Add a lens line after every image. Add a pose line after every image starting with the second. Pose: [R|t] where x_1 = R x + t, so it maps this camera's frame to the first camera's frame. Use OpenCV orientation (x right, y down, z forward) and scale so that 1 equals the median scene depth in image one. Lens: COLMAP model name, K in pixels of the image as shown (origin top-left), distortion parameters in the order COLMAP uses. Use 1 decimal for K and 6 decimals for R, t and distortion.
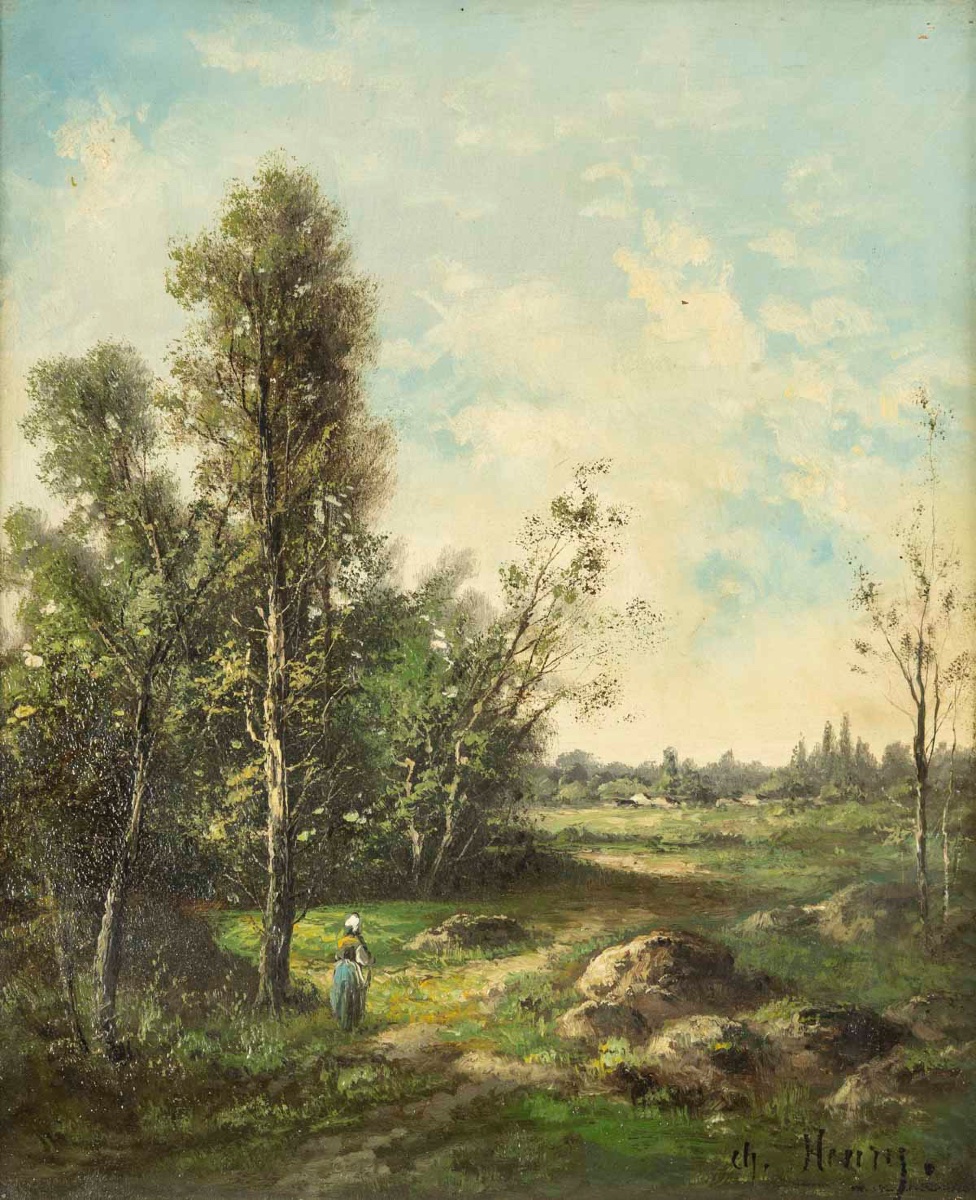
lens RADIAL K [[2863.7, 0, 480.7], [0, 2863.7, 591.1], [0, 0, 1]] dist [-0.006076, 0.000000]
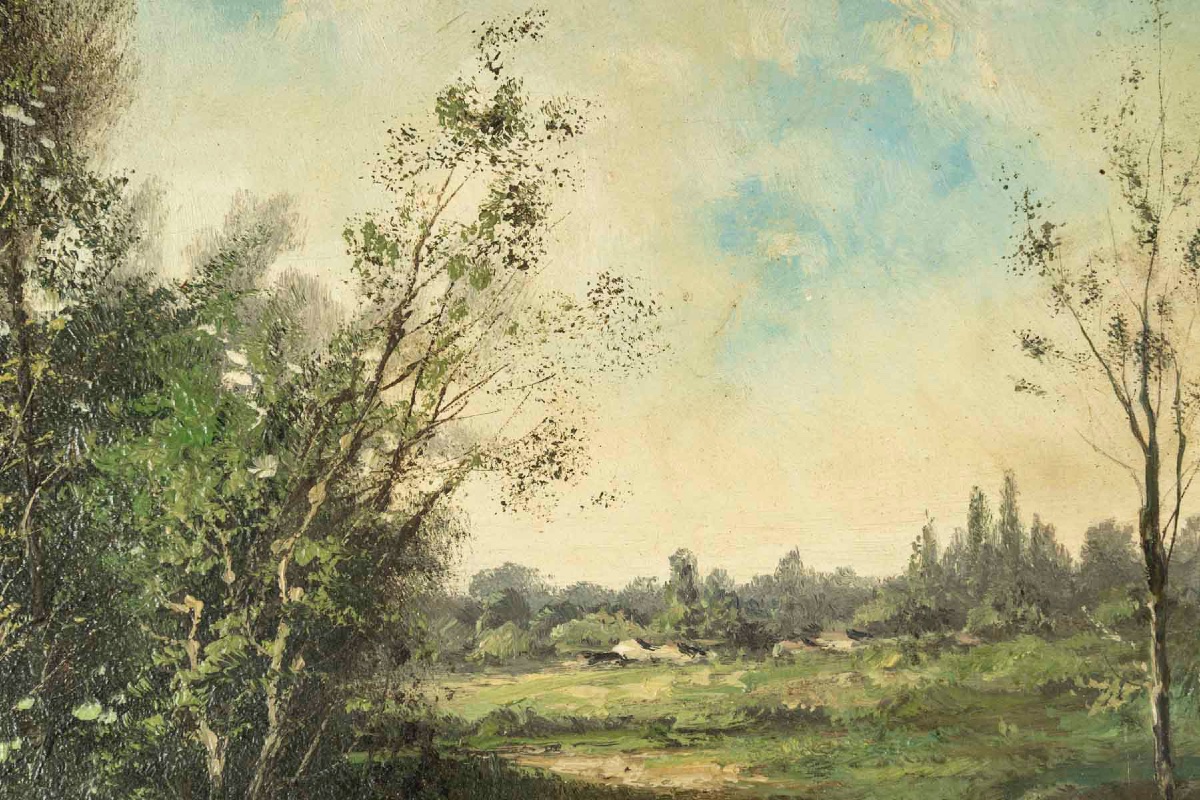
lens RADIAL K [[2316.1, 0, 615.2], [0, 2316.1, 371.5], [0, 0, 1]] dist [0.024142, 0.000000]
pose [[0.998605, -0.049009, 0.019655, 0.046907], [0.047918, 0.997467, 0.052572, -0.001796], [-0.022182, -0.051557, 0.998424, 0.572086]]
